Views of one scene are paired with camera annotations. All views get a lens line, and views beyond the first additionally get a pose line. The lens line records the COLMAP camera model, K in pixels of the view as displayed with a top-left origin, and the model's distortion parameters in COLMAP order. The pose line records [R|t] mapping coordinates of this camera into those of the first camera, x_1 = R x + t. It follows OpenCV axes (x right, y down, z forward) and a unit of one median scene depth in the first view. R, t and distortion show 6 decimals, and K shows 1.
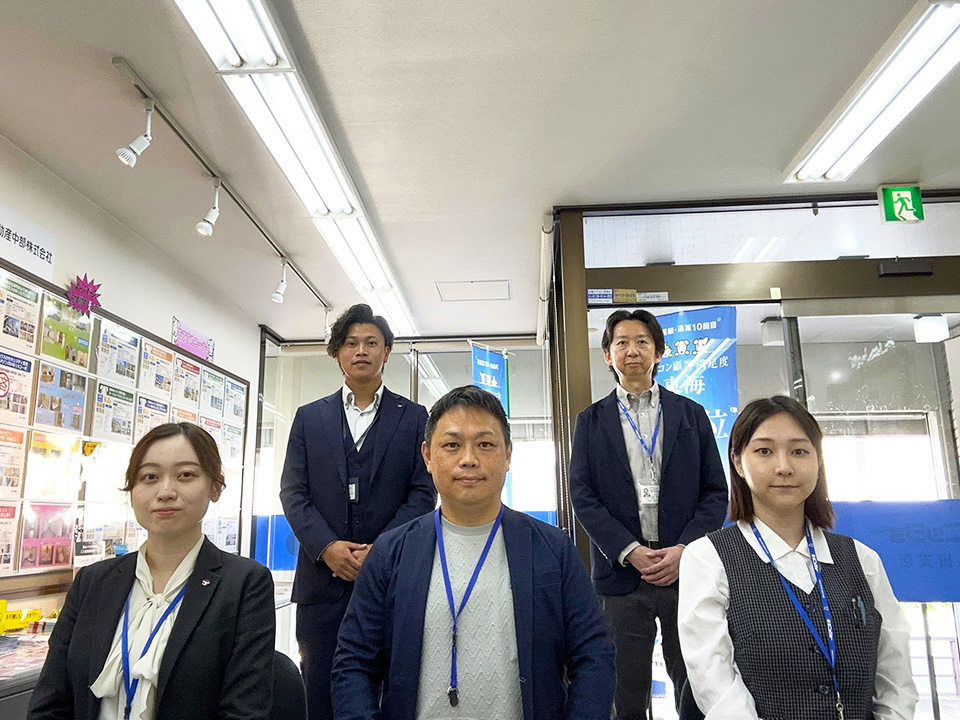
lens RADIAL K [[768.0, 0, 480.0], [0, 768.0, 360.0], [0, 0, 1]] dist [0.010250, 0.004793]
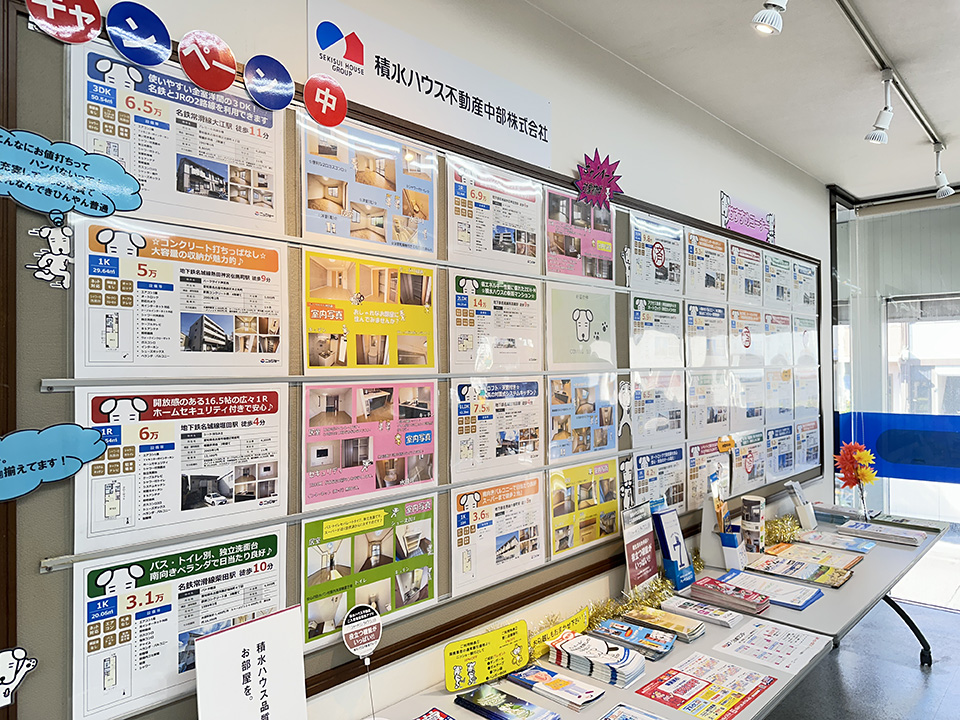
lens RADIAL K [[656.8, 0, 480.0], [0, 656.8, 360.0], [0, 0, 1]] dist [-0.008010, -0.003544]
pose [[0.739384, 0.005612, -0.673261, -0.176039], [0.124240, 0.981656, 0.144624, -0.021893], [0.661722, -0.190578, 0.725123, 0.431446]]
